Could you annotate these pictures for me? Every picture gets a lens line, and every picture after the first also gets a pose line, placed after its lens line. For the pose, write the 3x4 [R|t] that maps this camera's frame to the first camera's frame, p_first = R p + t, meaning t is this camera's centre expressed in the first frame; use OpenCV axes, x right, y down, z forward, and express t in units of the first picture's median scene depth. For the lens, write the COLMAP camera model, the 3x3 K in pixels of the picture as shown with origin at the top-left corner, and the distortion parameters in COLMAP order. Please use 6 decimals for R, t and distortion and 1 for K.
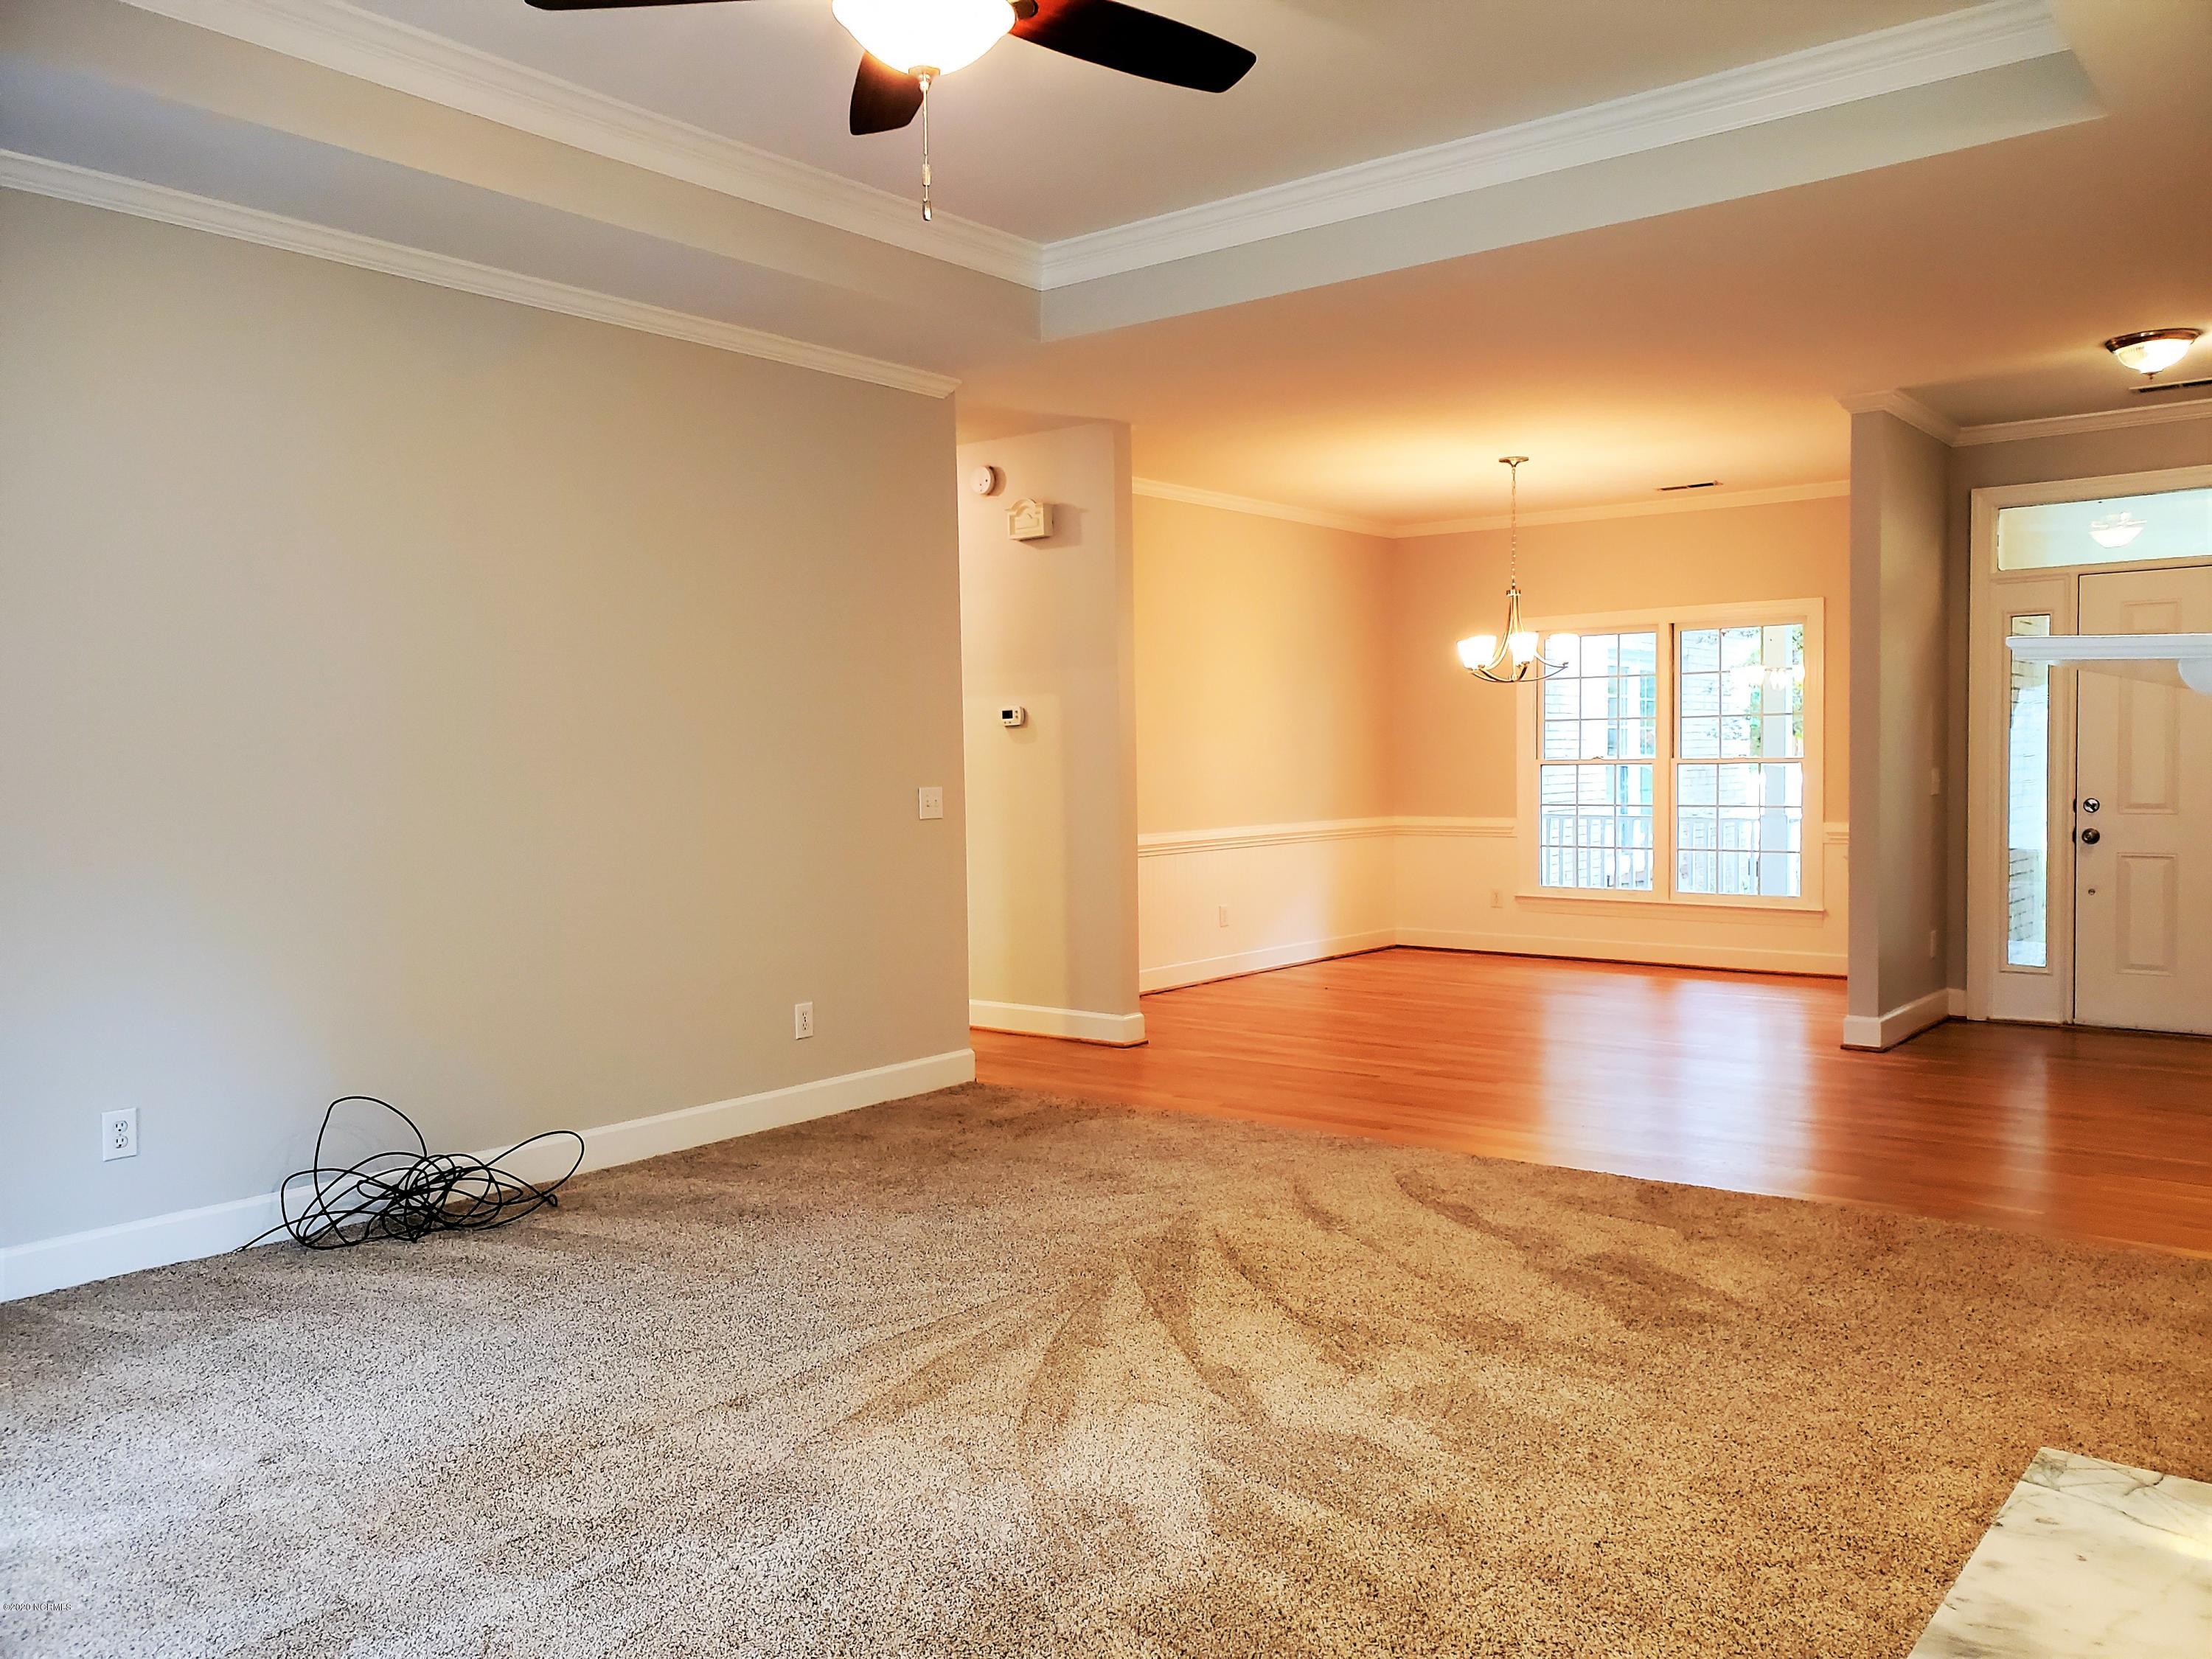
lens RADIAL K [[1740.1, 0, 1107.7], [0, 1740.1, 840.7], [0, 0, 1]] dist [-0.010617, -0.003135]
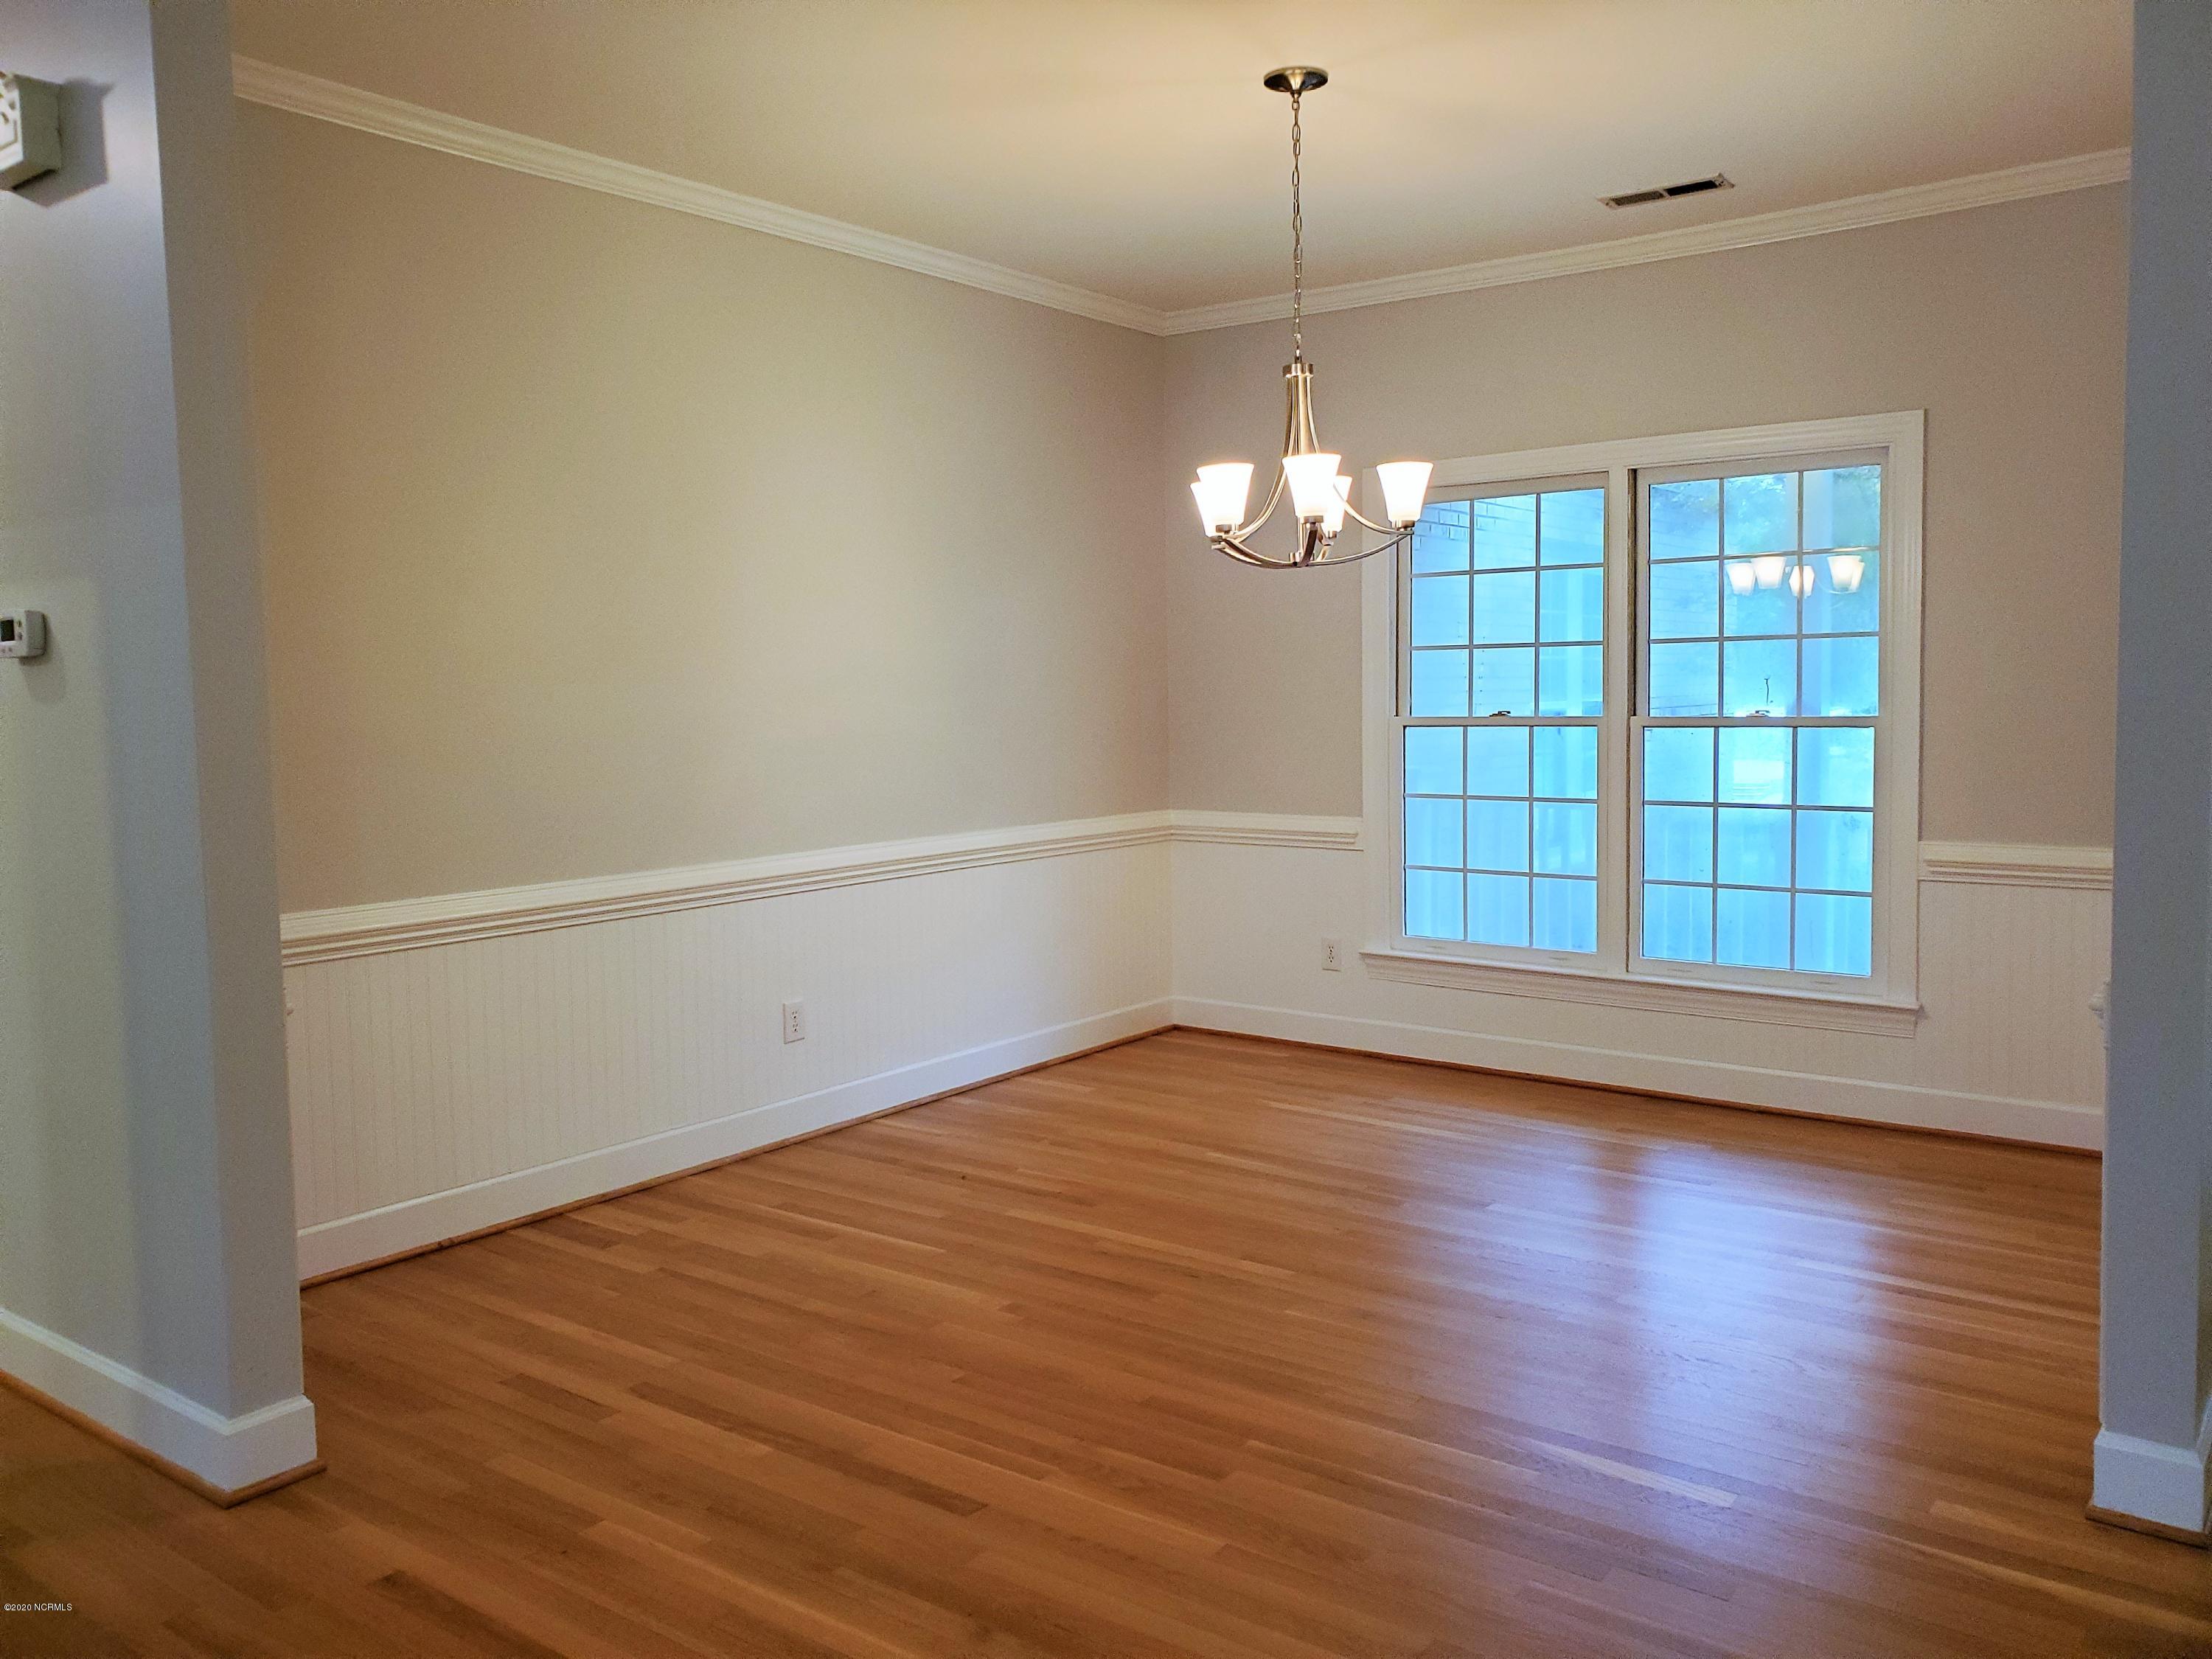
lens RADIAL K [[1740.1, 0, 1103.8], [0, 1740.1, 819.4], [0, 0, 1]] dist [-0.010617, -0.003135]
pose [[0.999690, -0.005269, 0.024321, 0.141370], [0.004627, 0.999641, 0.026385, -0.029619], [-0.024452, -0.026265, 0.999356, 0.446001]]
